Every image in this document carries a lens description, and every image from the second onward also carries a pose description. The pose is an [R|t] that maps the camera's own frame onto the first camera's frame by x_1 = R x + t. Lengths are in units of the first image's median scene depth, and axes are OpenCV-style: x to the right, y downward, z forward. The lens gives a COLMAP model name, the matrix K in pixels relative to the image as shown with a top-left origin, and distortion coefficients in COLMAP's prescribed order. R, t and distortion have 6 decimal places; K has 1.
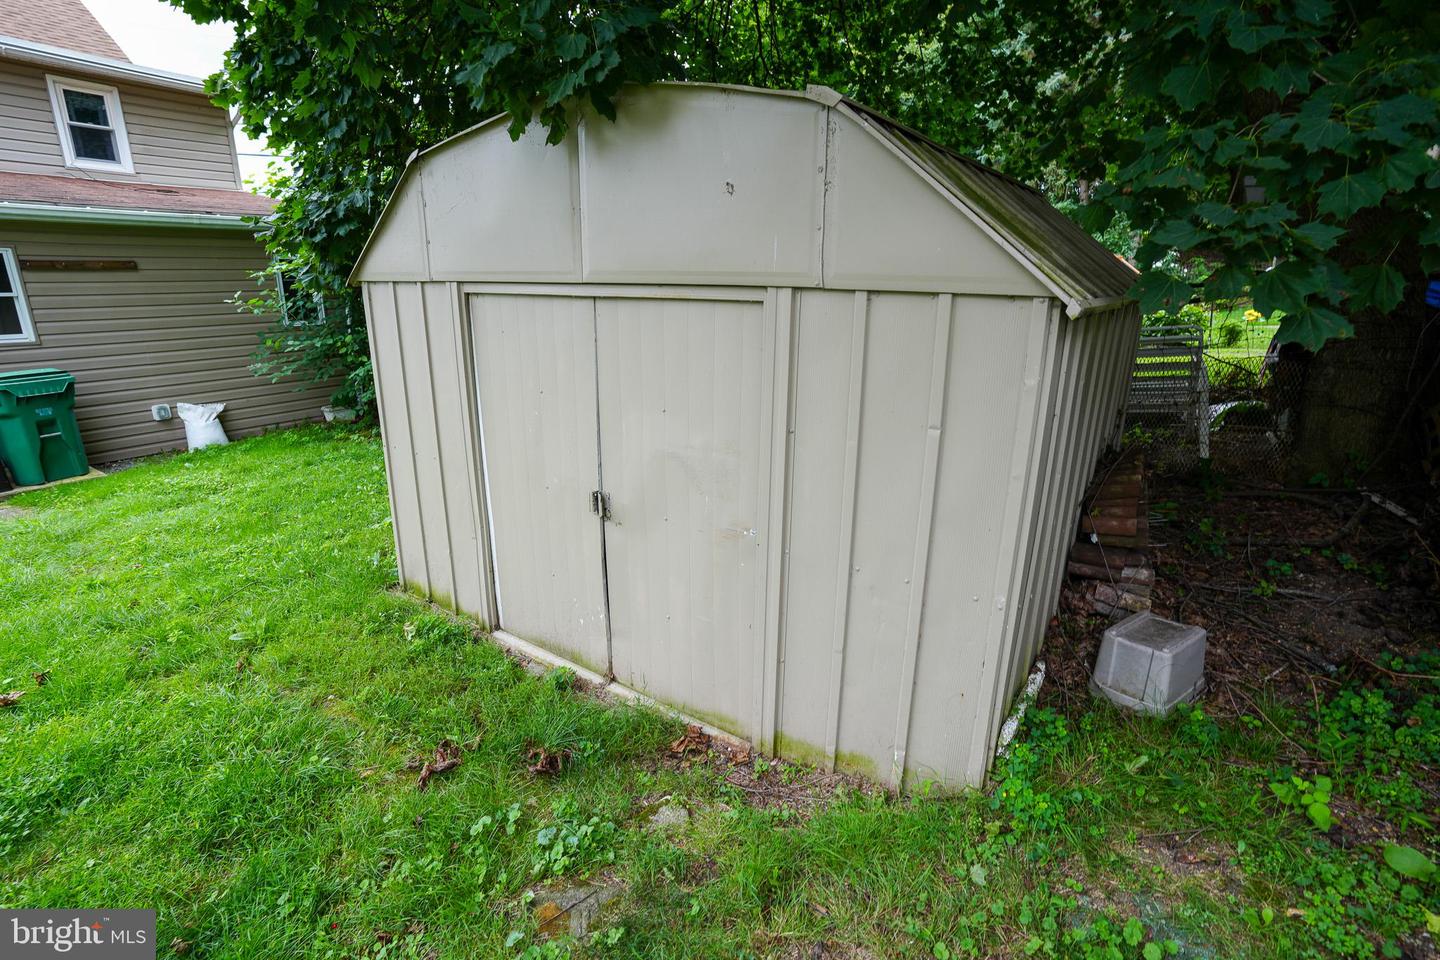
lens RADIAL K [[688.8, 0, 726.3], [0, 688.8, 481.9], [0, 0, 1]] dist [-0.064212, 0.021074]
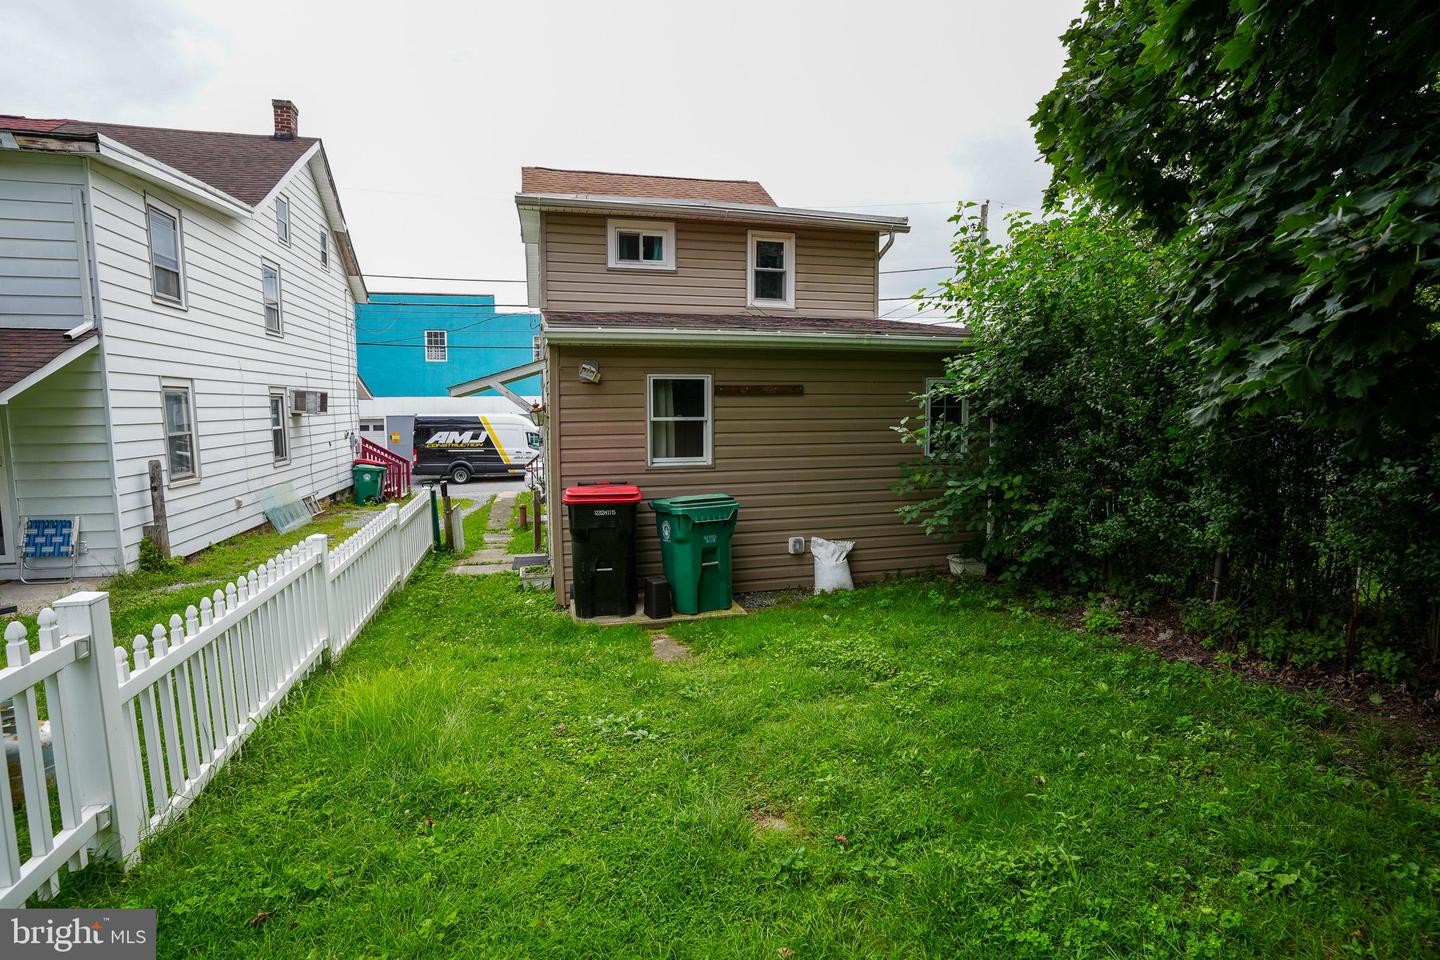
lens RADIAL K [[702.7, 0, 720.9], [0, 702.7, 480.0], [0, 0, 1]] dist [-0.088071, 0.042883]
pose [[0.749553, 0.049071, -0.660123, -0.307552], [-0.176811, 0.975857, -0.128223, -0.052515], [0.637893, 0.212827, 0.740133, 0.208645]]
